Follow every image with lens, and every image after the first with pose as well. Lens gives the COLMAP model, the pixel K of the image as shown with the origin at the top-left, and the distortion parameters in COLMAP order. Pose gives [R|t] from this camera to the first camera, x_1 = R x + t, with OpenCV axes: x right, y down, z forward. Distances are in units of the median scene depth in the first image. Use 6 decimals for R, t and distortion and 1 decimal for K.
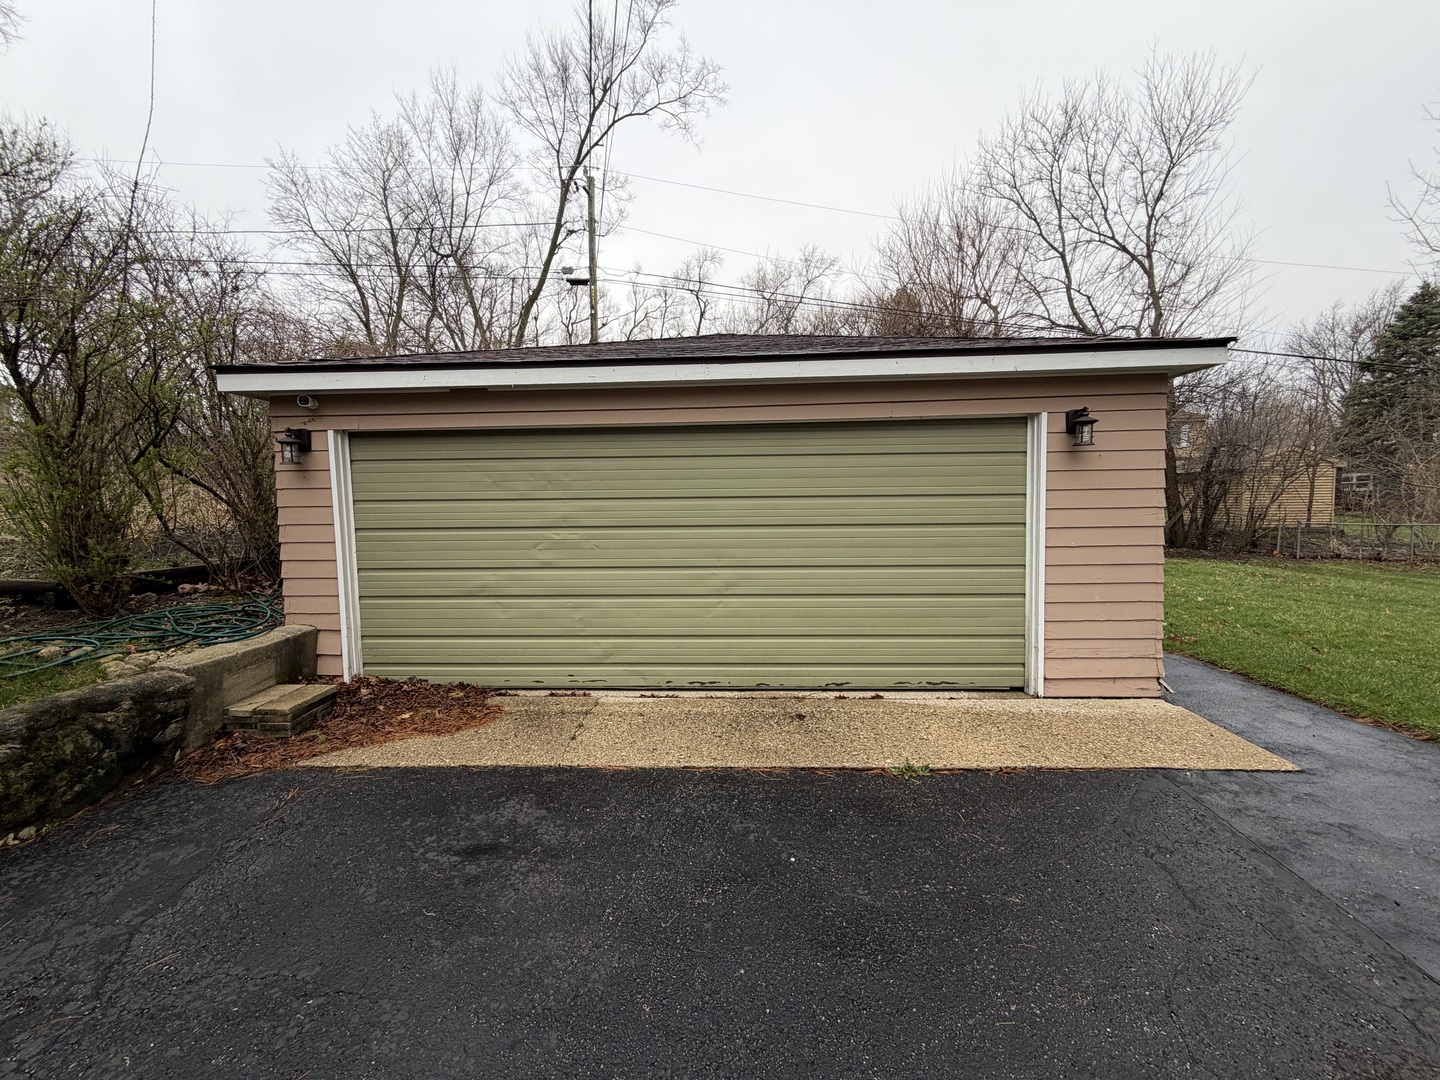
lens RADIAL K [[570.9, 0, 717.6], [0, 570.9, 539.4], [0, 0, 1]] dist [0.000155, 0.000102]
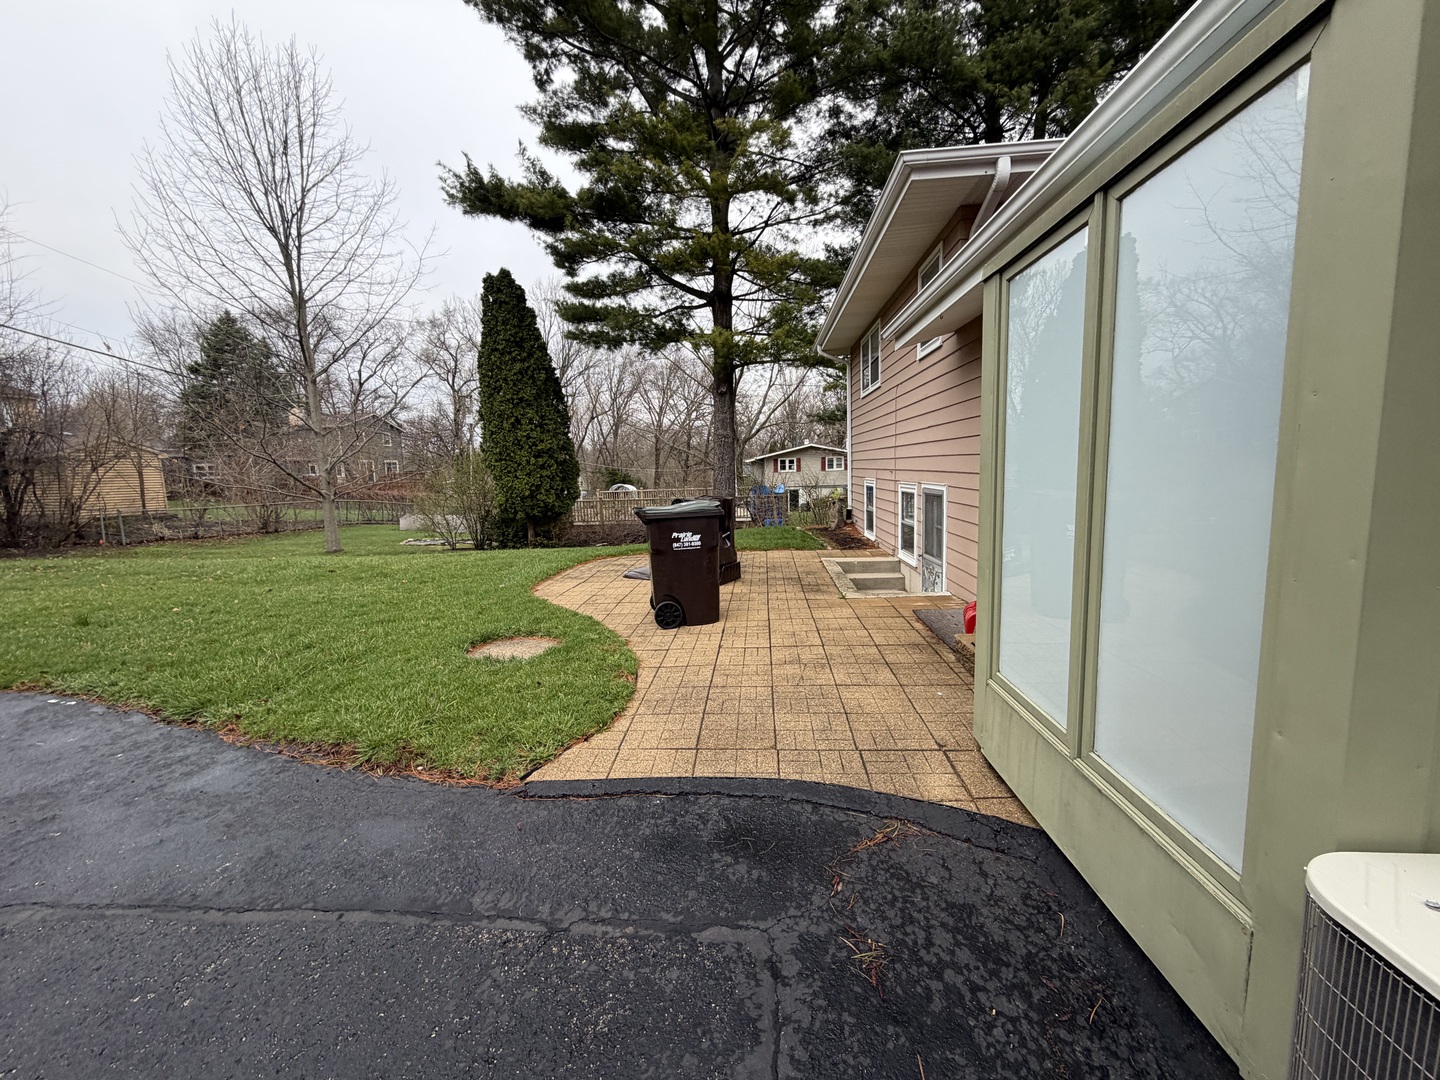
lens RADIAL K [[570.9, 0, 717.6], [0, 570.9, 539.4], [0, 0, 1]] dist [0.000155, 0.000102]
pose [[0.042867, -0.110631, 0.992937, 0.015598], [0.088179, 0.990391, 0.106541, 0.006918], [-0.995182, 0.082989, 0.052211, -0.136379]]
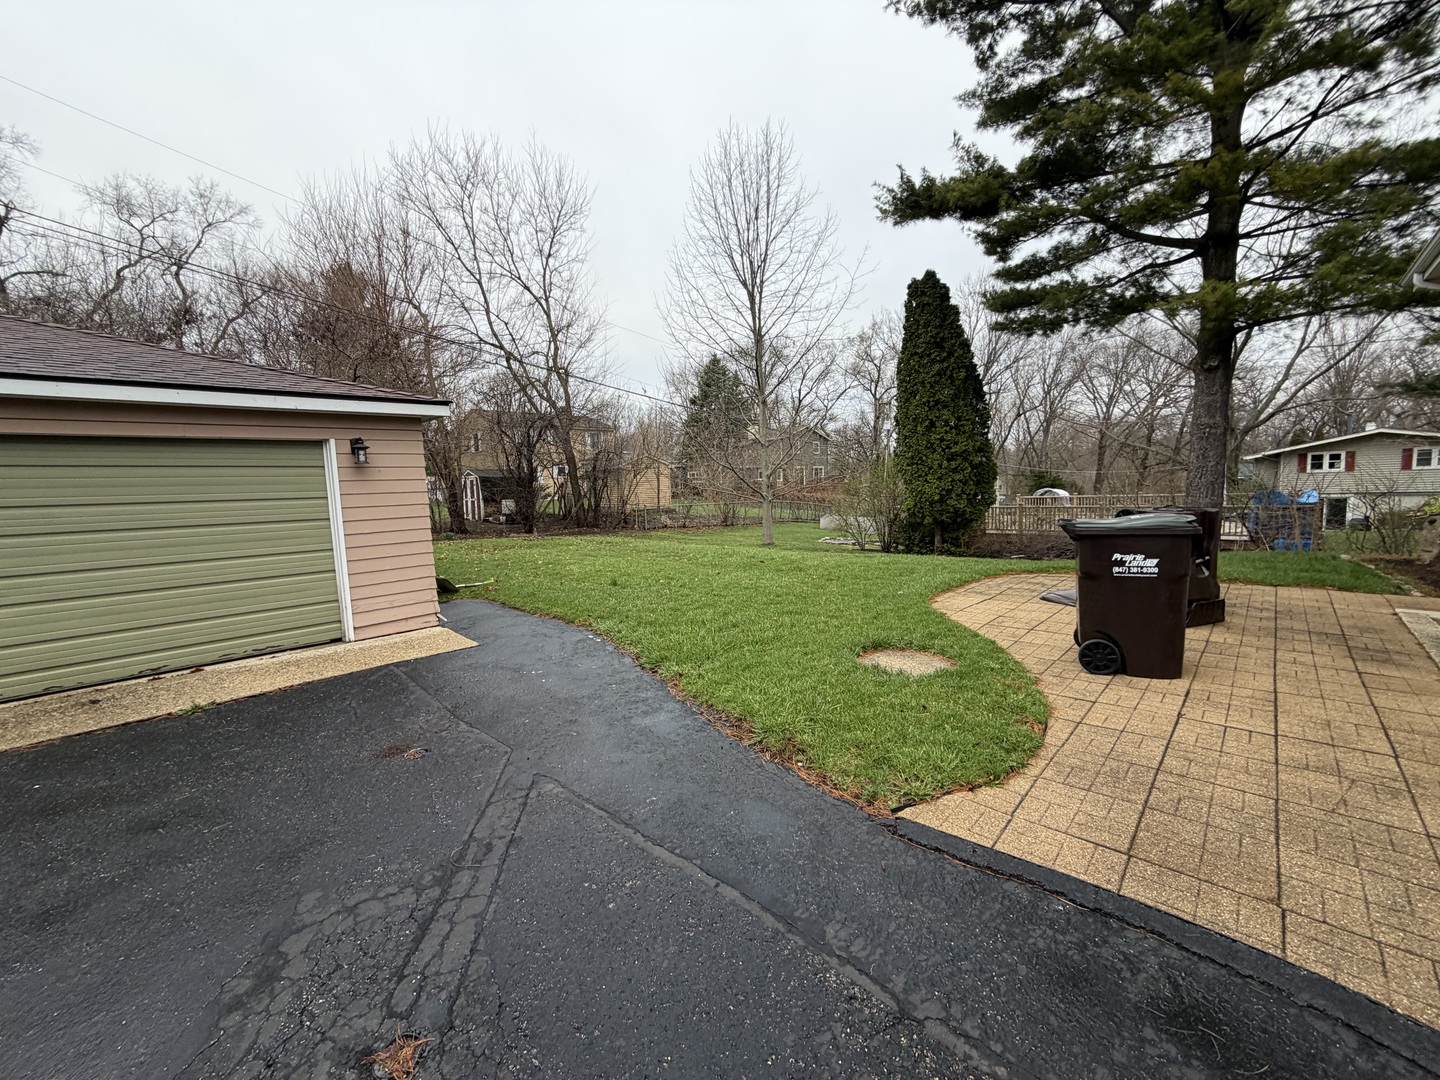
lens RADIAL K [[570.9, 0, 717.6], [0, 570.9, 539.4], [0, 0, 1]] dist [0.000155, 0.000102]
pose [[0.670213, -0.079617, 0.737886, 0.032953], [0.069963, 0.996579, 0.043984, 0.005759], [-0.738864, 0.022146, 0.673491, -0.135187]]
